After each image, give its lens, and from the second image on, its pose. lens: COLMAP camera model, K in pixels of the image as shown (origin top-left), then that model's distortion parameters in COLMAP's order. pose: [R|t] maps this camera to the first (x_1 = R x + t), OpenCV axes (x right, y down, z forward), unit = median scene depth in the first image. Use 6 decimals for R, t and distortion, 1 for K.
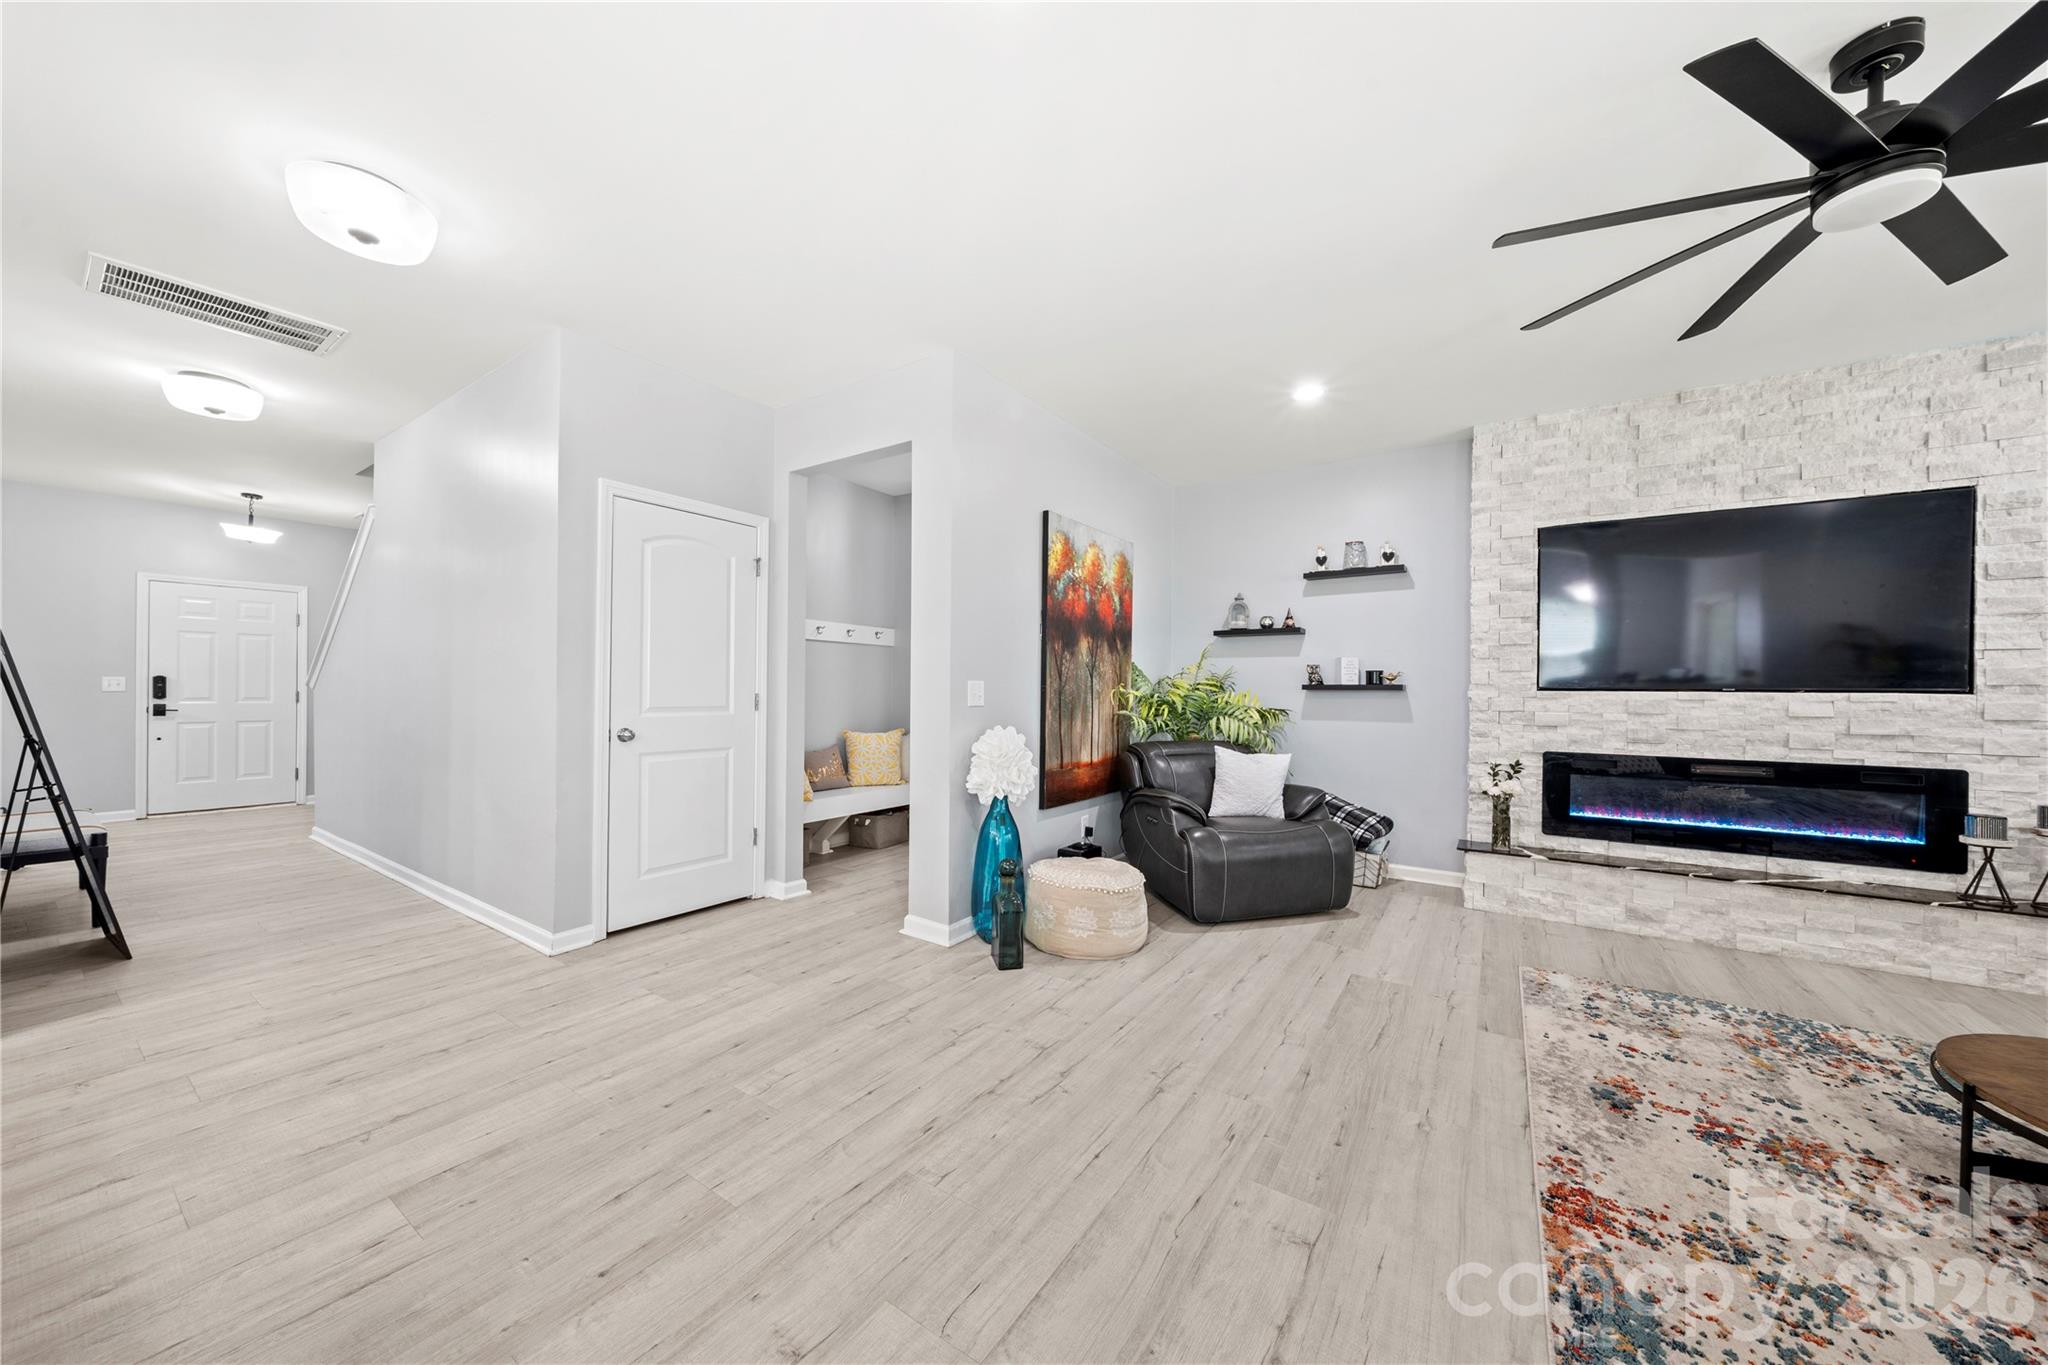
lens RADIAL K [[697.6, 0, 1024.0], [0, 697.6, 682.5], [0, 0, 1]] dist [-0.000500, -0.000136]
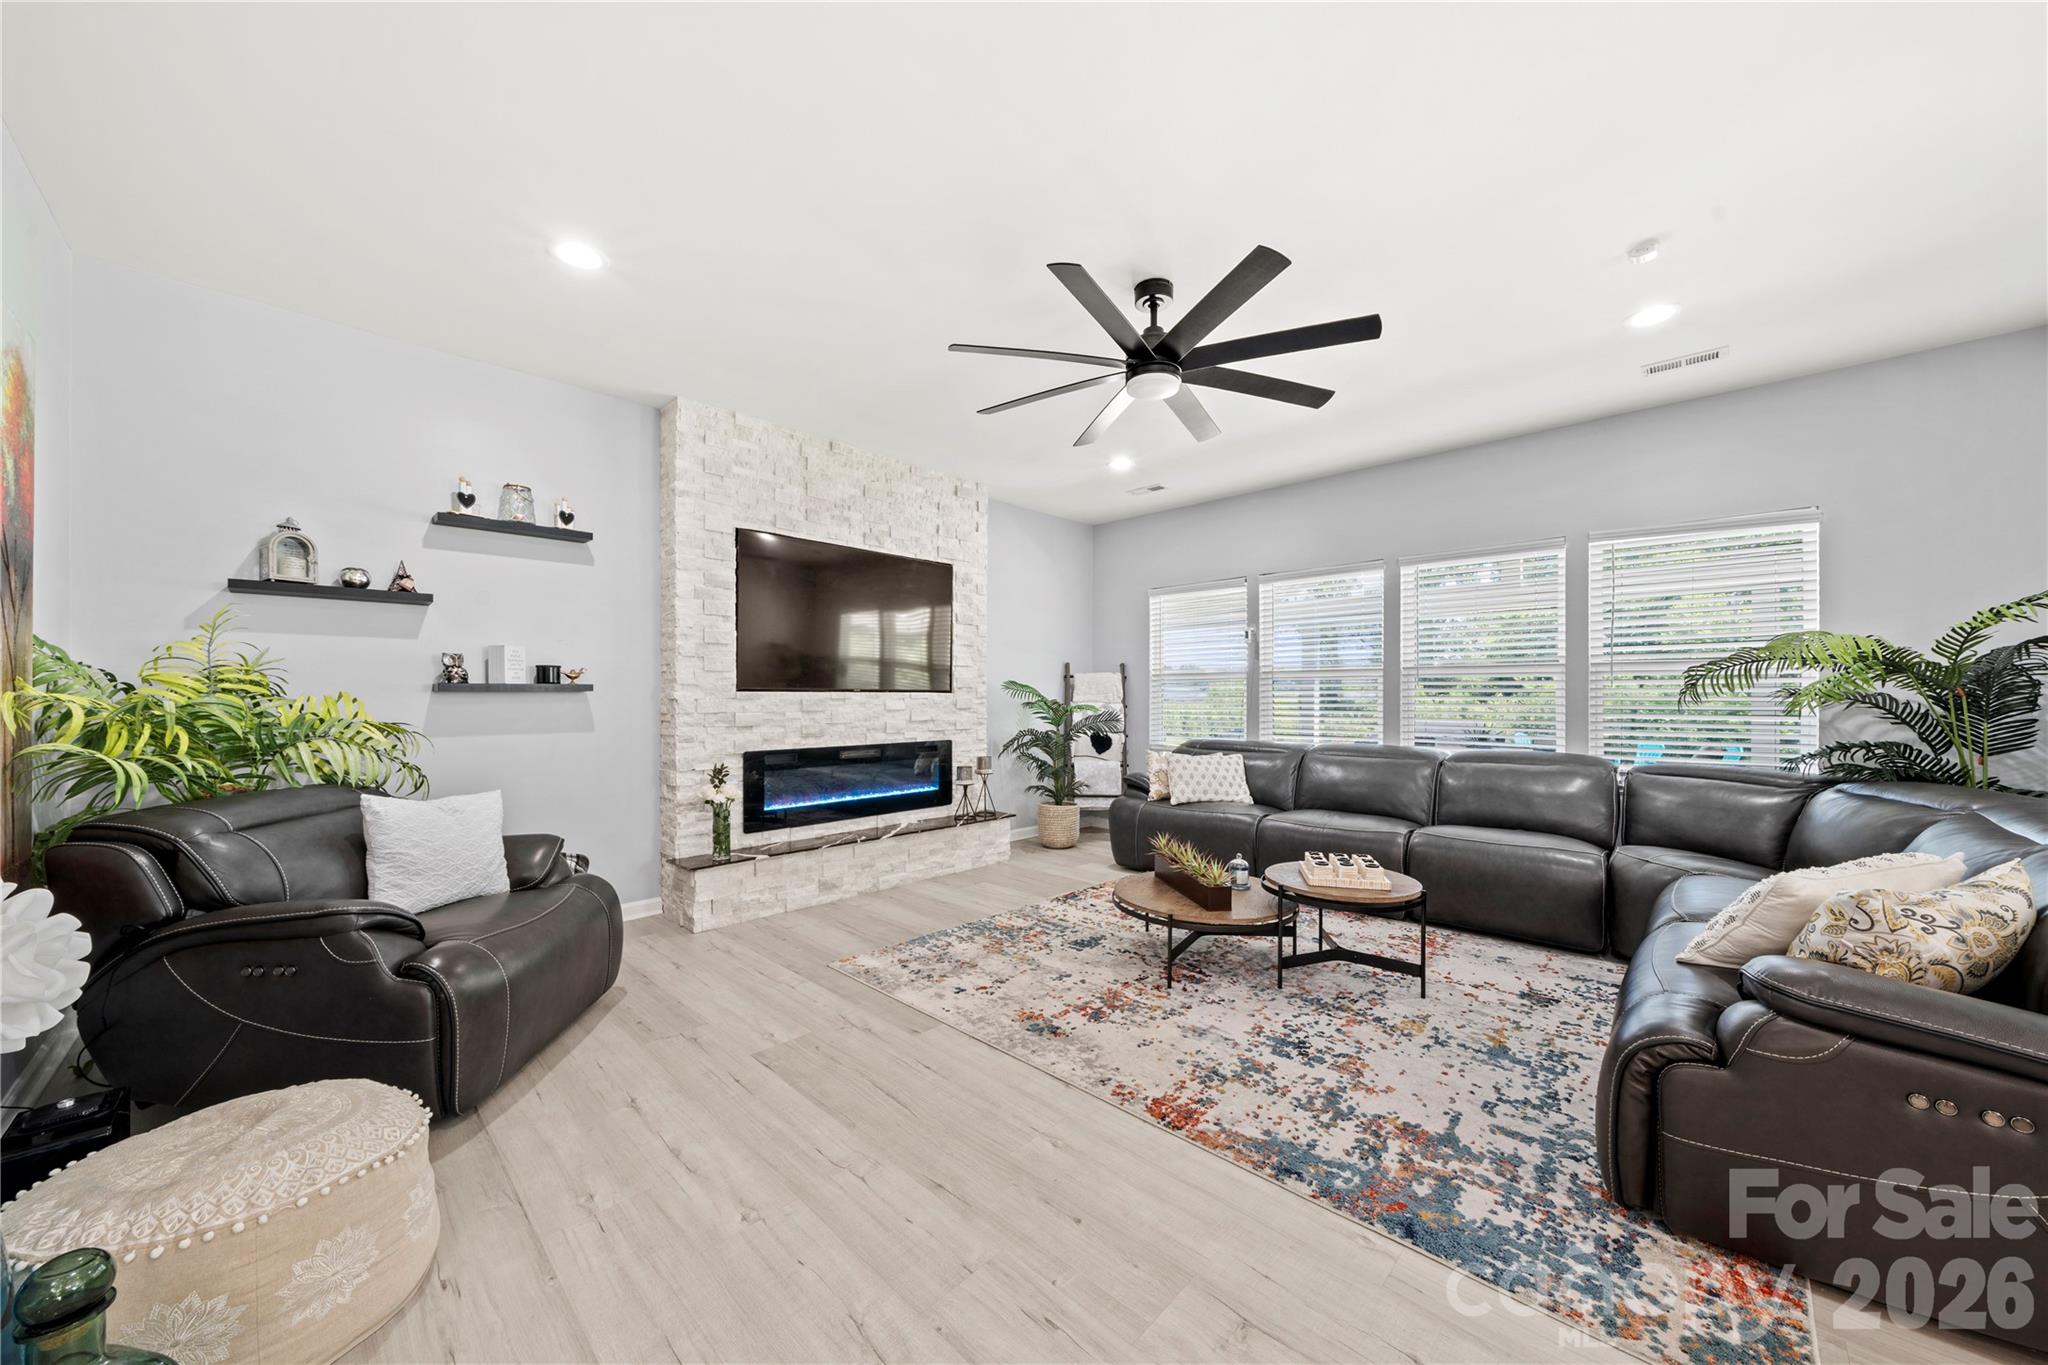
lens RADIAL K [[712.6, 0, 1019.7], [0, 712.6, 696.8], [0, 0, 1]] dist [-0.000127, -0.000113]
pose [[0.176473, -0.010503, 0.984249, -0.215082], [-0.010255, 0.999869, 0.012509, 0.002686], [-0.984252, -0.012301, 0.176342, 0.473231]]
